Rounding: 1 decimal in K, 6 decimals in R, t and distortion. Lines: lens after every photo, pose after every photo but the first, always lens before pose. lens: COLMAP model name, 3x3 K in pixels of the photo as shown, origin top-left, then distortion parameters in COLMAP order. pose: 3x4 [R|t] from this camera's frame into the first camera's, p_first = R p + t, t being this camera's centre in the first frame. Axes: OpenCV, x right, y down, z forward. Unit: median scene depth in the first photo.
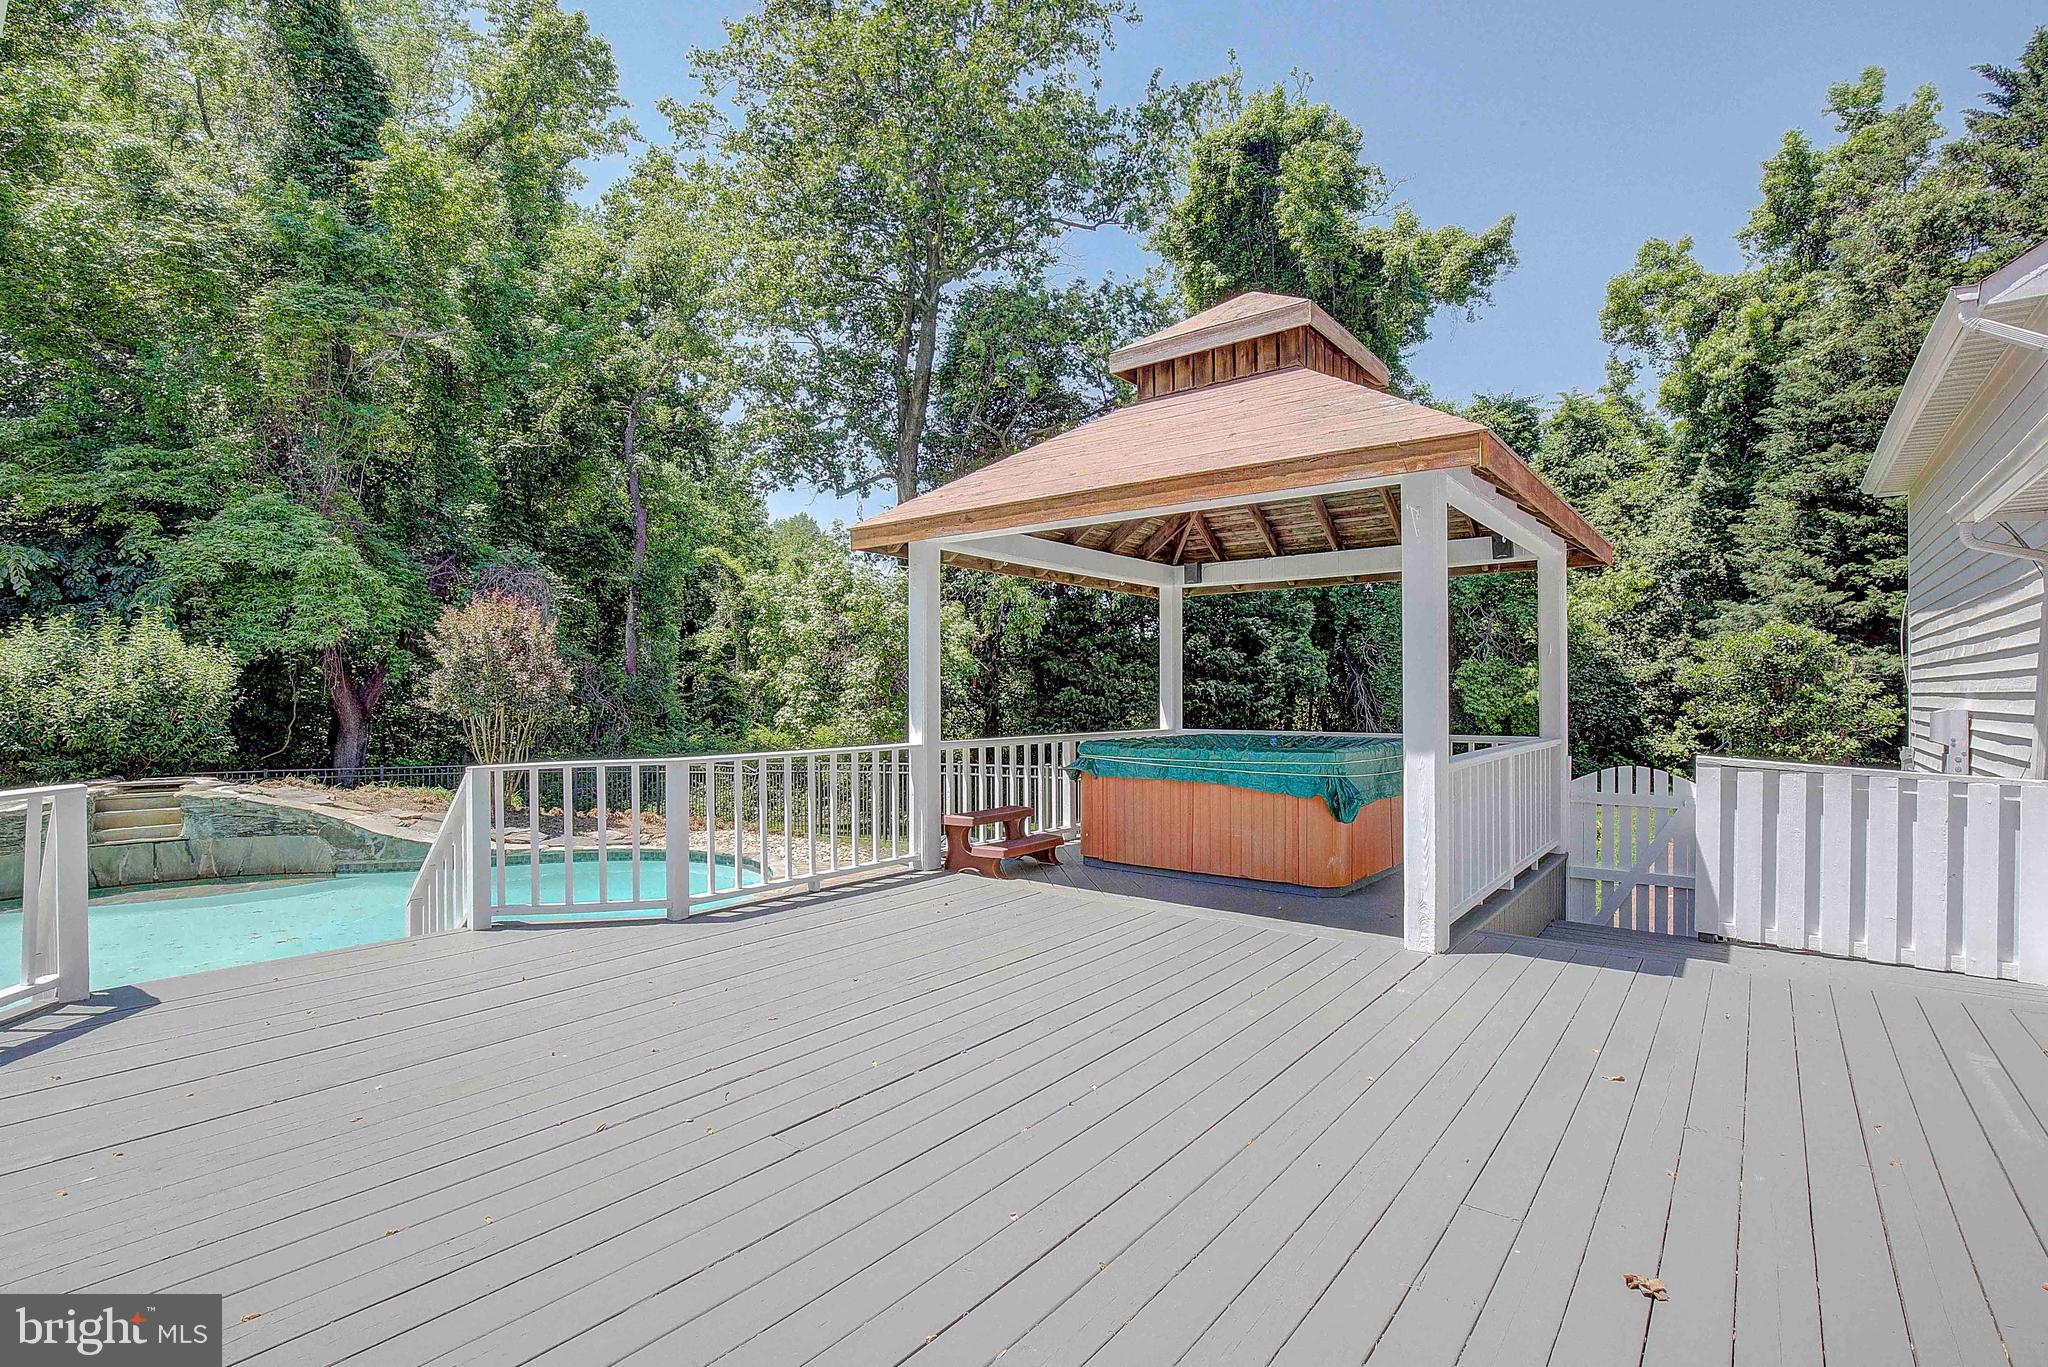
lens RADIAL K [[933.2, 0, 1069.5], [0, 933.2, 713.5], [0, 0, 1]] dist [-0.027544, 0.003888]
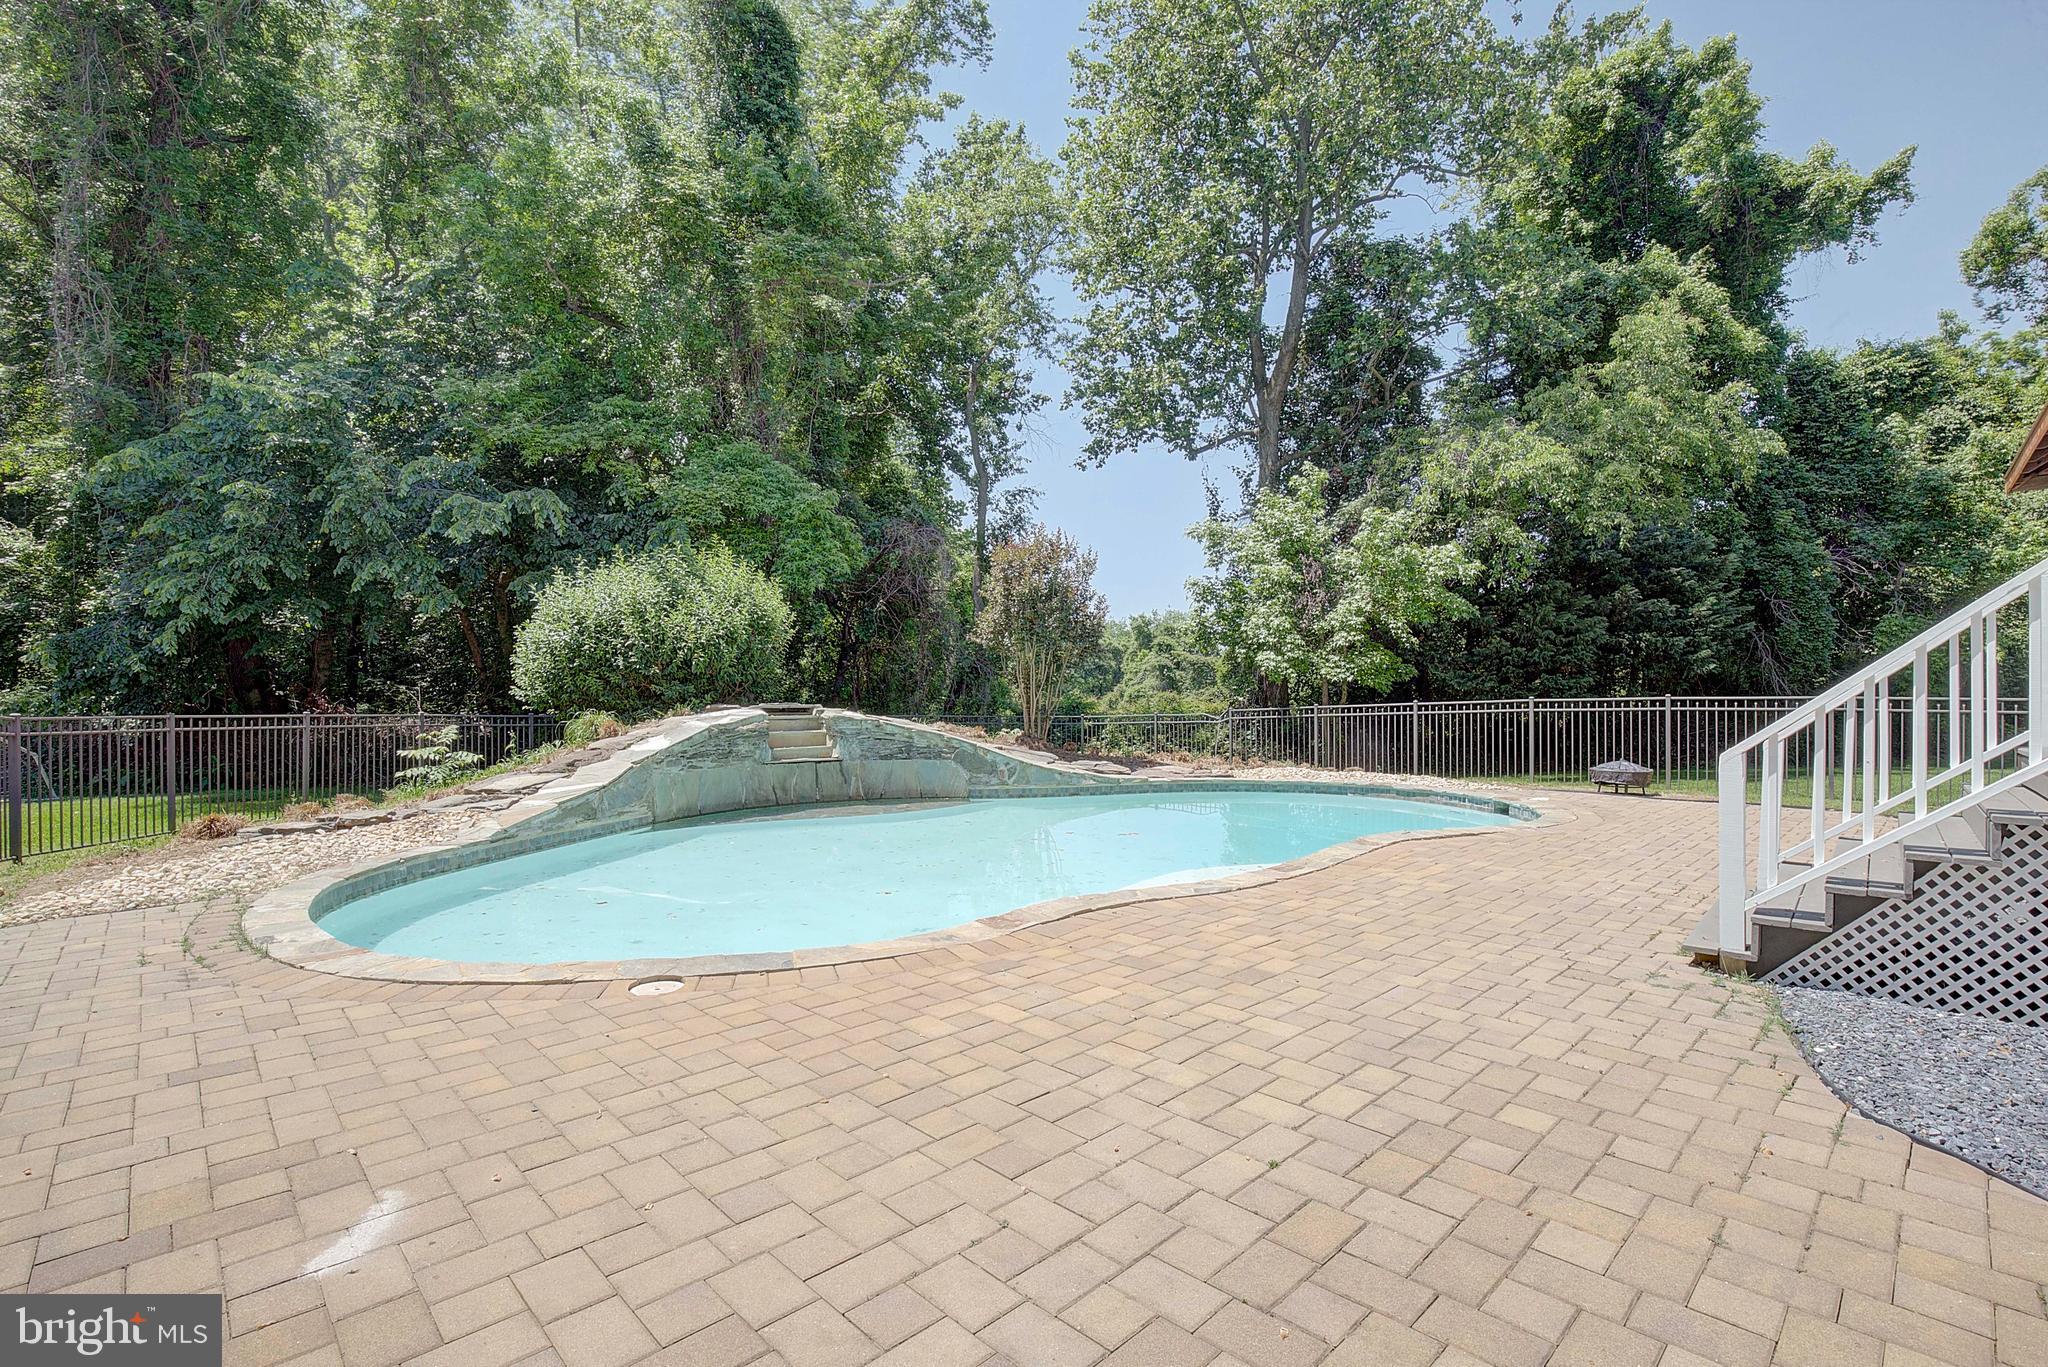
lens RADIAL K [[933.2, 0, 1069.6], [0, 933.2, 709.2], [0, 0, 1]] dist [-0.027544, 0.003888]
pose [[0.996778, 0.002836, -0.080154, -0.330264], [-0.002963, 0.999995, -0.001460, 0.043073], [0.080150, 0.001692, 0.996781, 0.003814]]
